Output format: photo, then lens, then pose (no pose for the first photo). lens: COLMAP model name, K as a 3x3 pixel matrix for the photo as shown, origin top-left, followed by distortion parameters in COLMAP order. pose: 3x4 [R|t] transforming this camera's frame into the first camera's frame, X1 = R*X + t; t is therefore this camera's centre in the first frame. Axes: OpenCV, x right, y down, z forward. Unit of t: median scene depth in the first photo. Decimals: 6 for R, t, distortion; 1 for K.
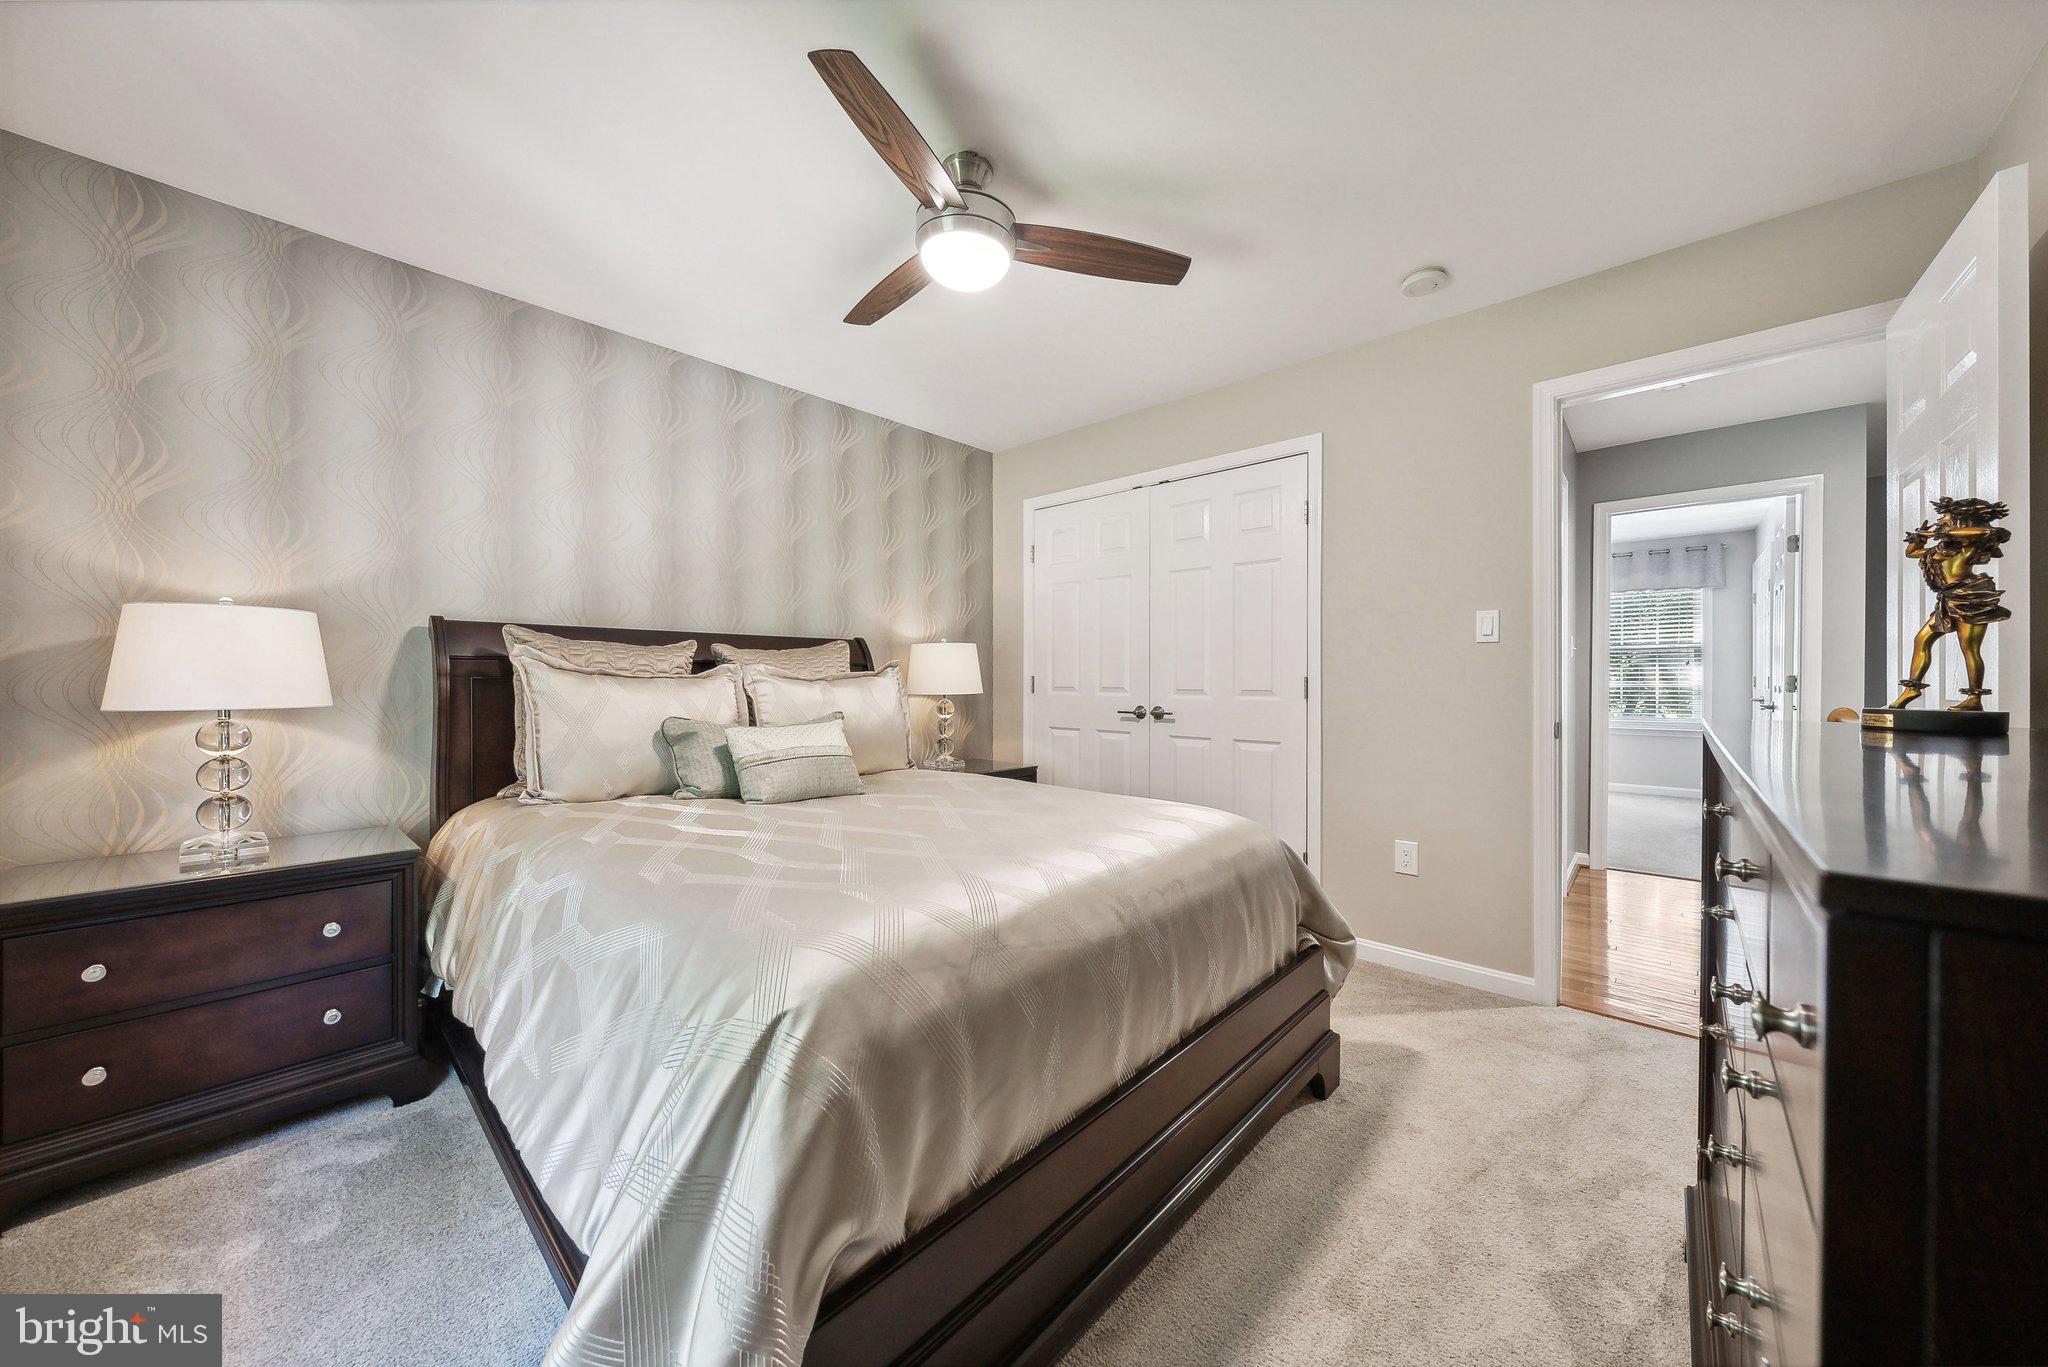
lens RADIAL K [[707.1, 0, 1021.7], [0, 707.1, 687.2], [0, 0, 1]] dist [-0.002579, -0.000171]
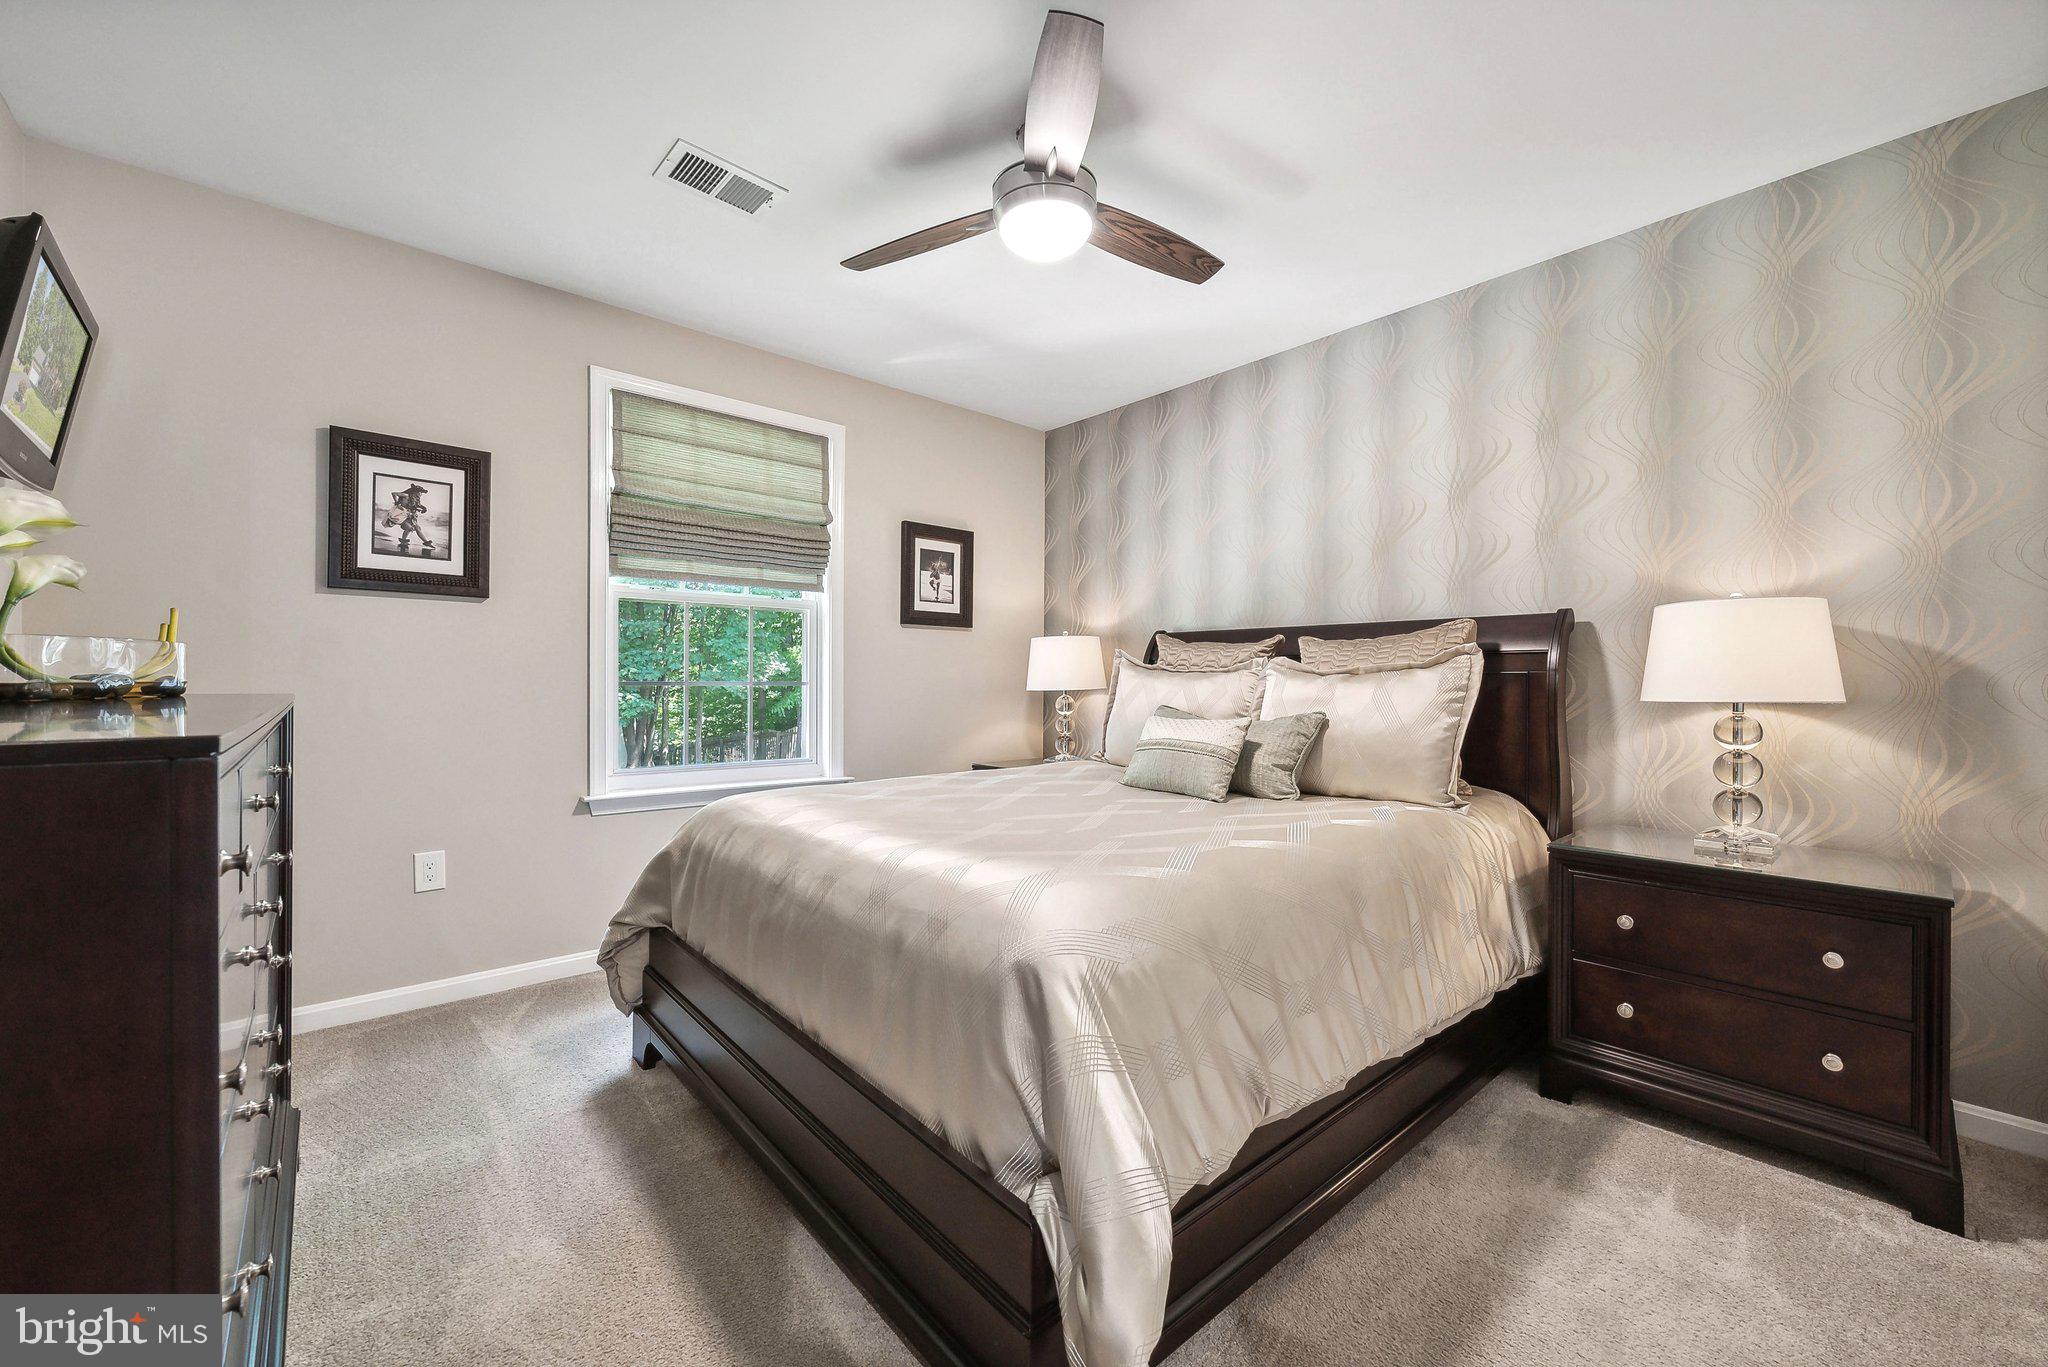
lens RADIAL K [[798.1, 0, 1029.9], [0, 798.1, 676.0], [0, 0, 1]] dist [-0.001822, -0.000317]
pose [[-0.116557, 0.003429, -0.993178, 0.122975], [-0.012078, 0.999915, 0.004870, -0.001486], [0.993111, 0.012563, -0.116506, 0.135959]]
